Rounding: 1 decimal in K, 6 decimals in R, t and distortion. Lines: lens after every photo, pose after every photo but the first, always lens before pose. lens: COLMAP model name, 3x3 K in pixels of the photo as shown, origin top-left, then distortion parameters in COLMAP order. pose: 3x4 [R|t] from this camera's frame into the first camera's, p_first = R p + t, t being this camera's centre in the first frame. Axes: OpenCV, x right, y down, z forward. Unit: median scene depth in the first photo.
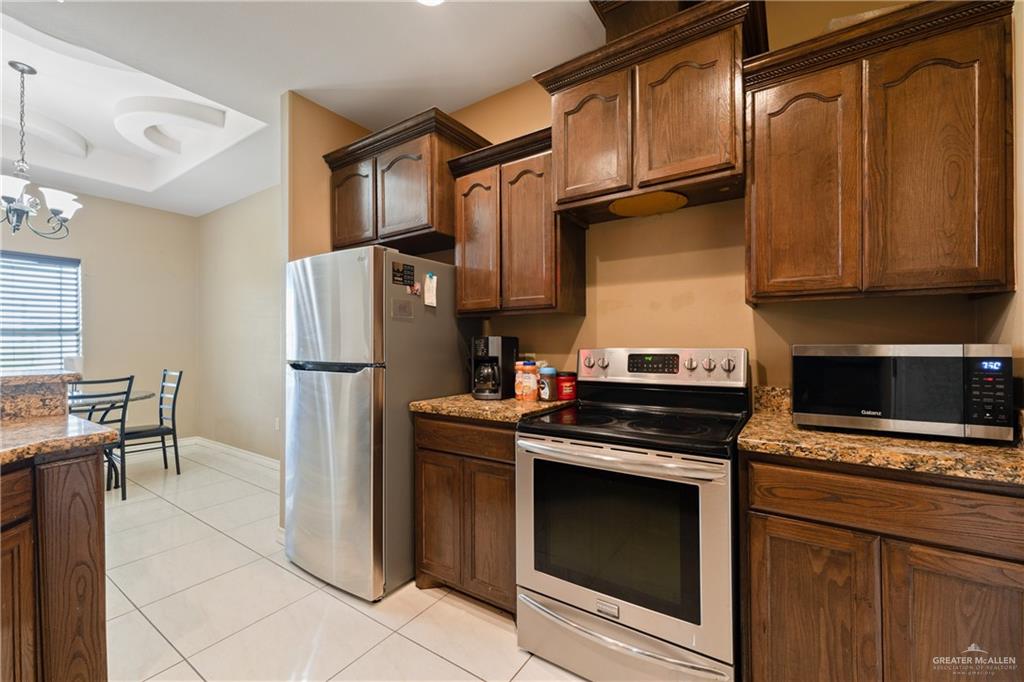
lens RADIAL K [[412.9, 0, 517.0], [0, 412.9, 343.1], [0, 0, 1]] dist [-0.001878, -0.000114]
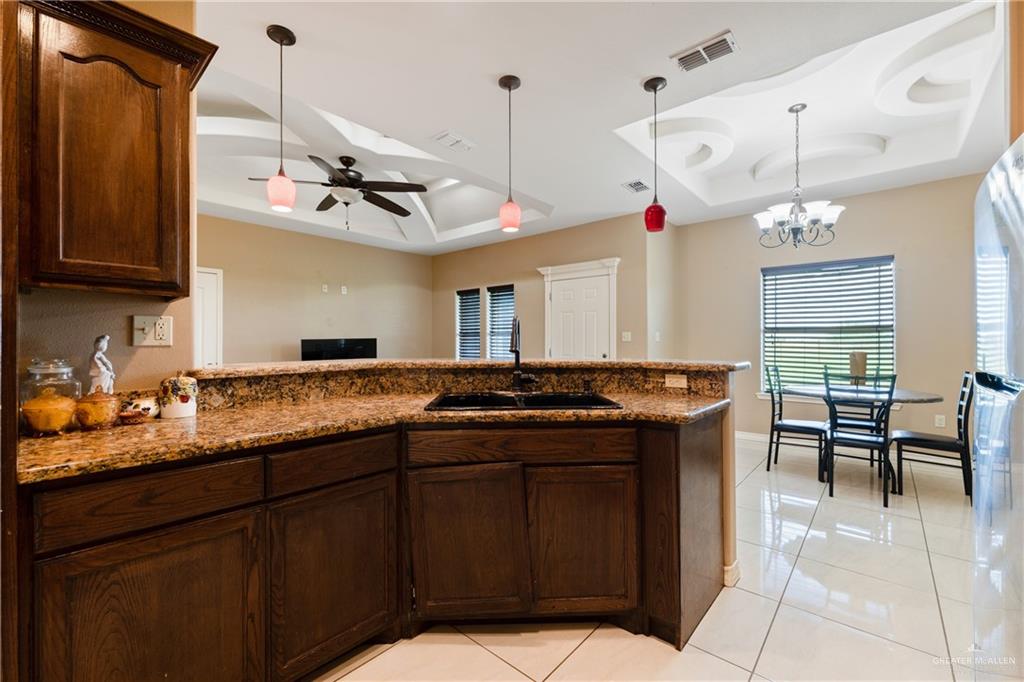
lens RADIAL K [[422.0, 0, 512.3], [0, 422.0, 343.7], [0, 0, 1]] dist [0.014441, 0.000094]
pose [[-0.128073, 0.008068, -0.991732, 0.112352], [0.002945, 0.999966, 0.007754, 0.000731], [0.991760, -0.001927, -0.128093, 0.282628]]
